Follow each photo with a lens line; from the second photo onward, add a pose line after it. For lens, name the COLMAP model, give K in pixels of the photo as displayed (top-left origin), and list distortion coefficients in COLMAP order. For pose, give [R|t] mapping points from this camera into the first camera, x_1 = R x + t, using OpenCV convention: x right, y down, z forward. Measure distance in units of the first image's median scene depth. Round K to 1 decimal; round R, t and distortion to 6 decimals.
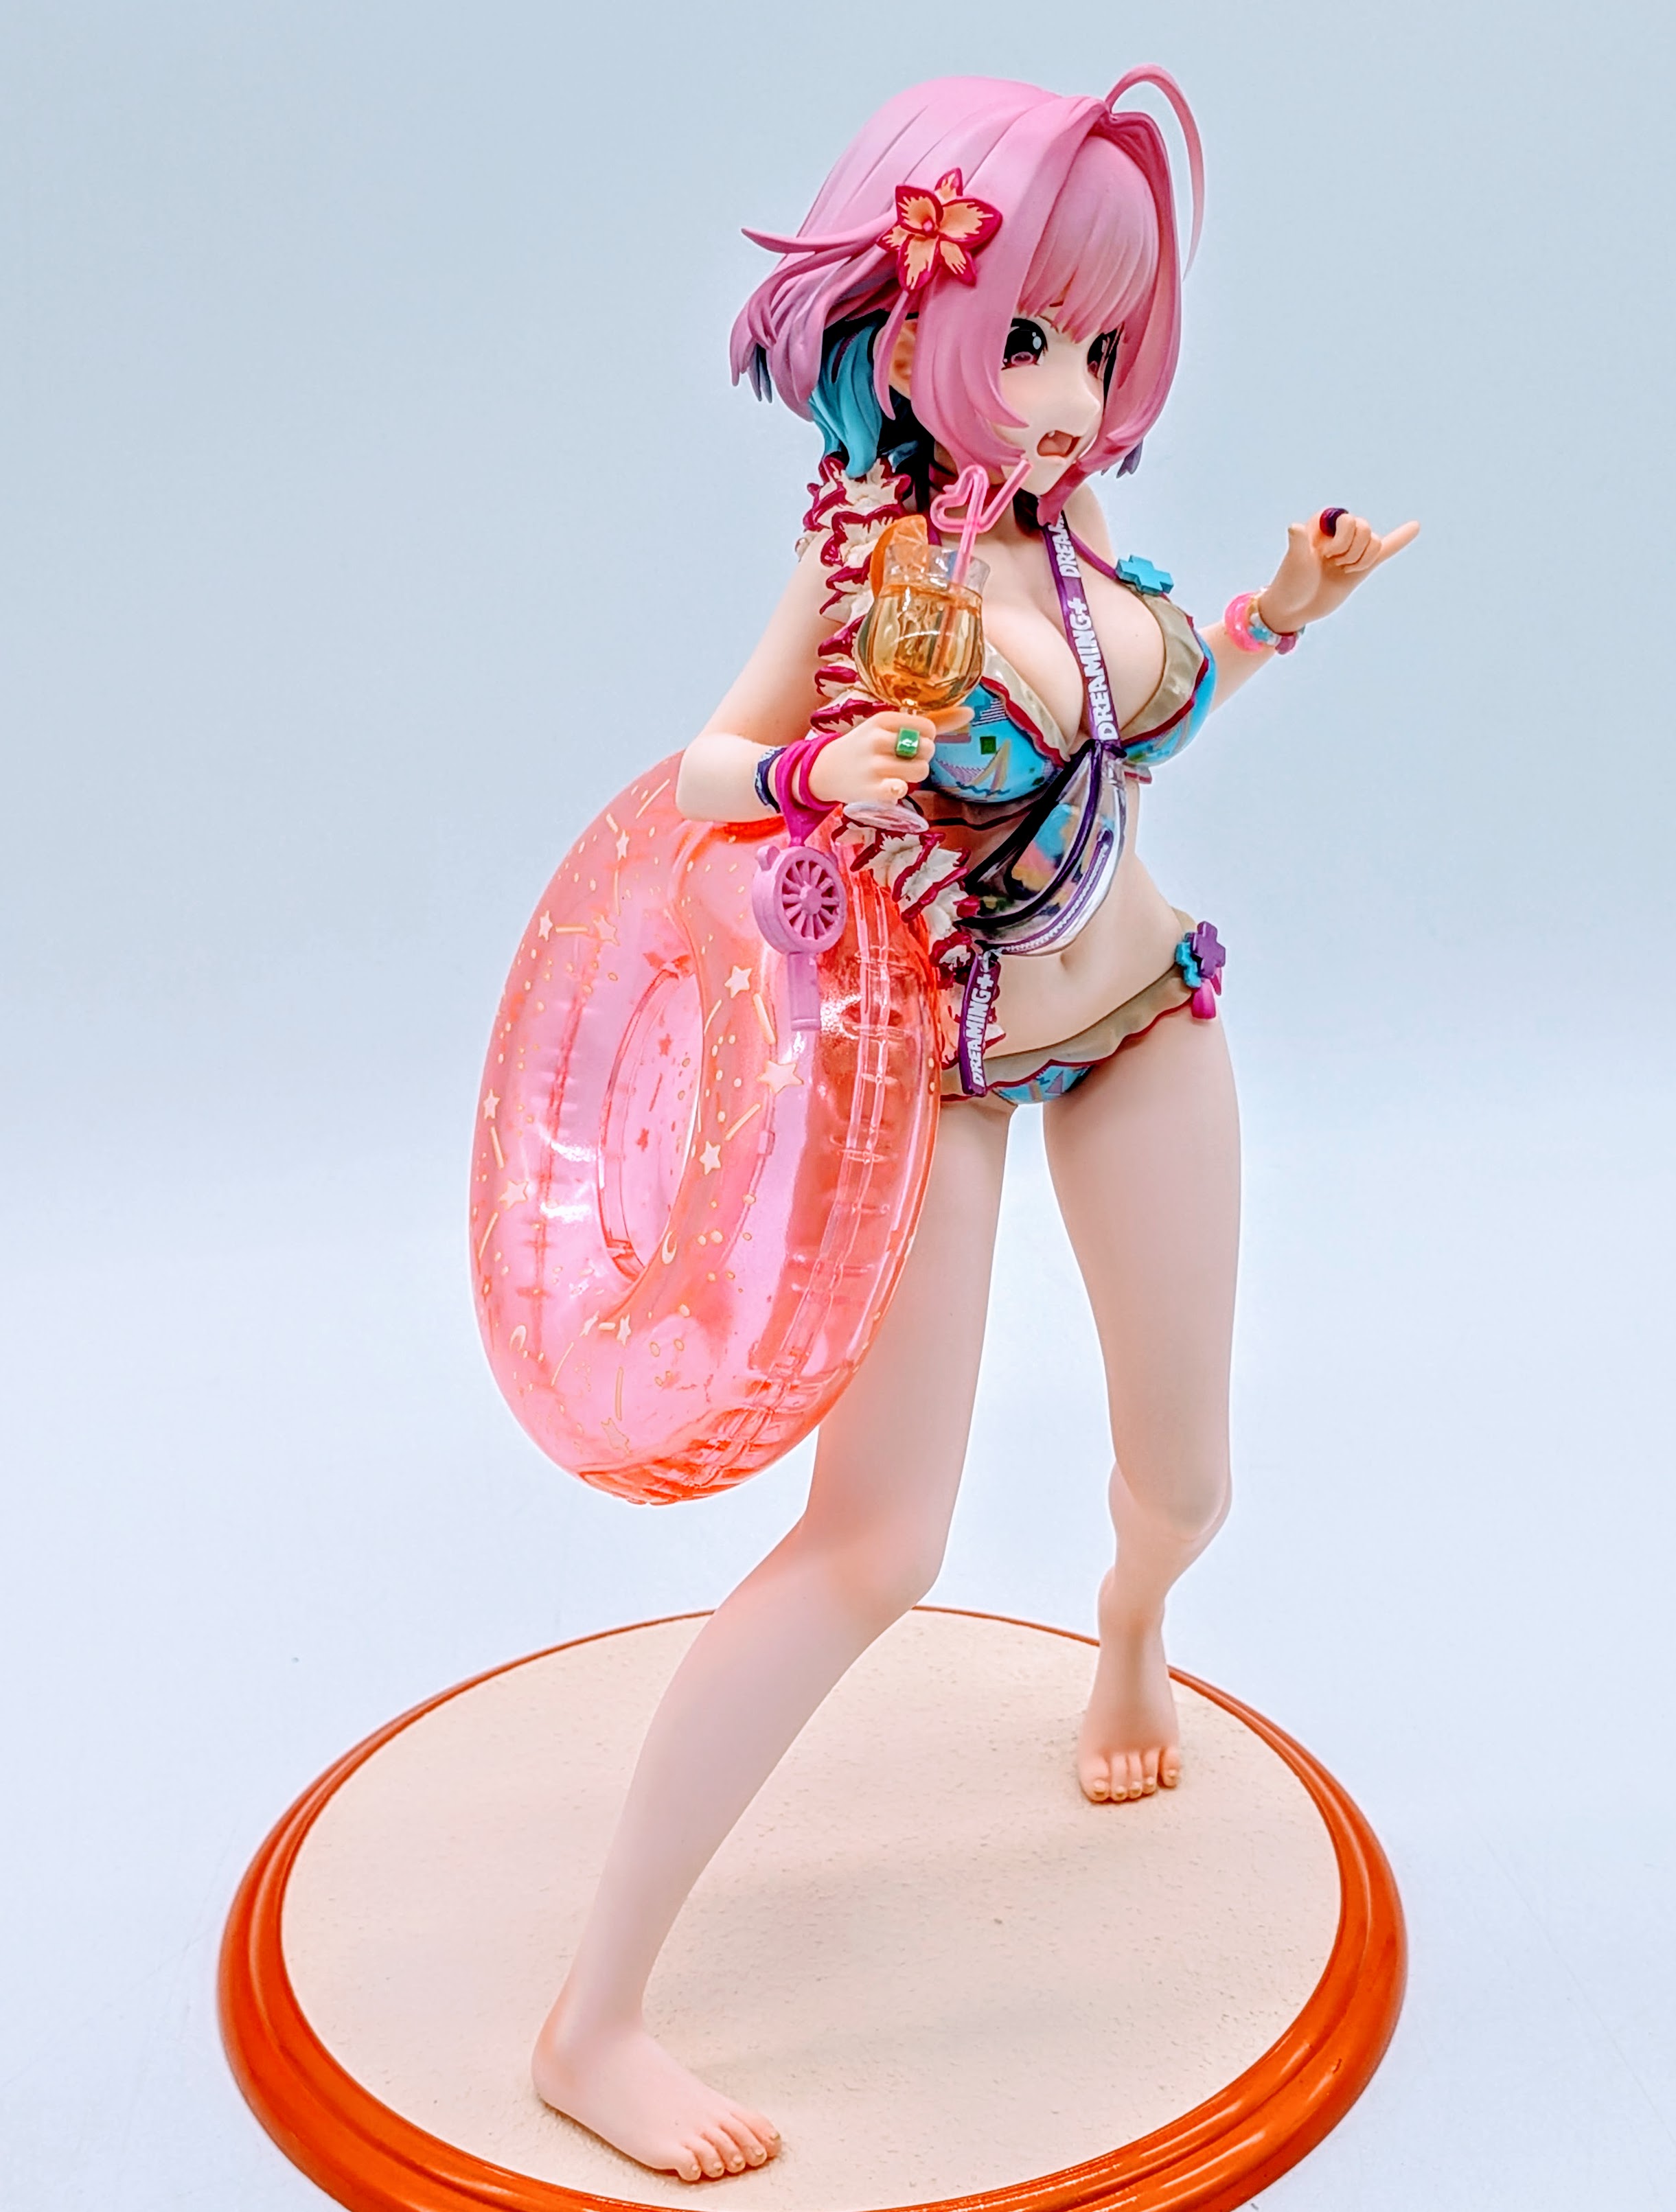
lens RADIAL K [[4067.2, 0, 928.7], [0, 4067.2, 1127.5], [0, 0, 1]] dist [0.069803, 0.000000]
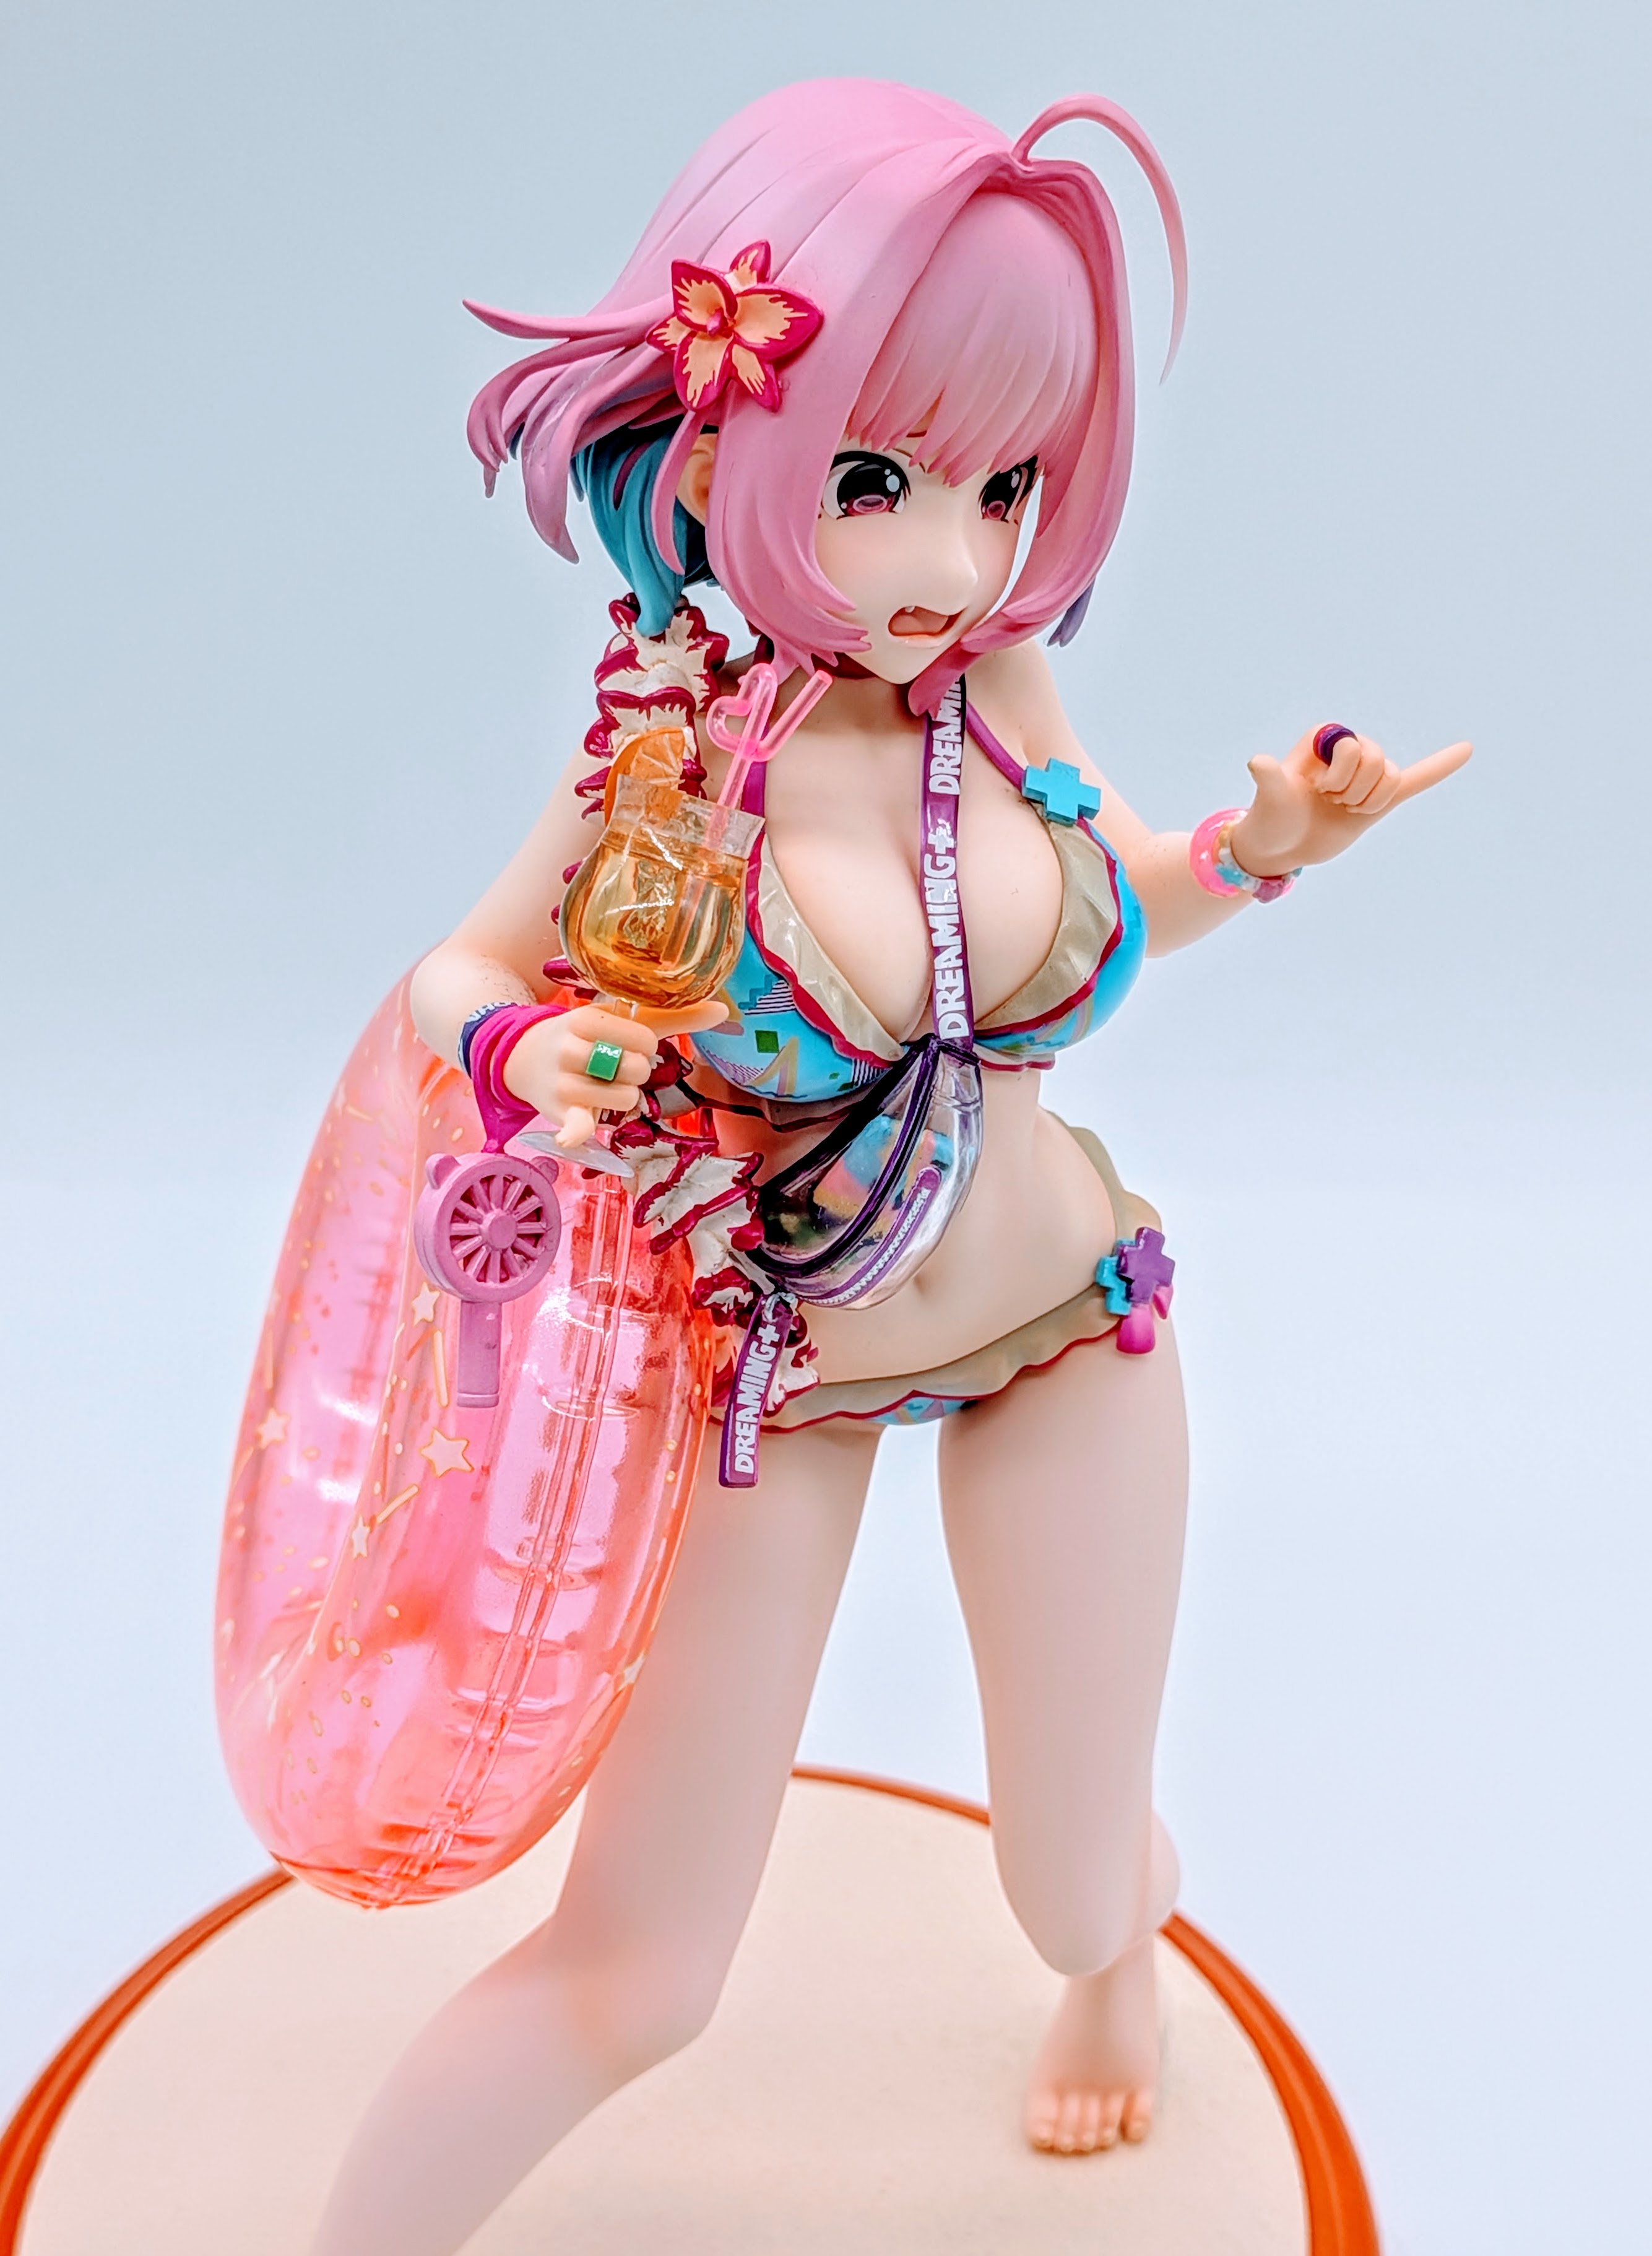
lens RADIAL K [[3655.7, 0, 912.0], [0, 3655.7, 1041.8], [0, 0, 1]] dist [0.080821, 0.000000]
pose [[0.975345, 0.121519, -0.184215, 0.155406], [-0.101641, 0.988293, 0.113783, -0.166870], [0.195886, -0.092253, 0.976278, 0.369743]]
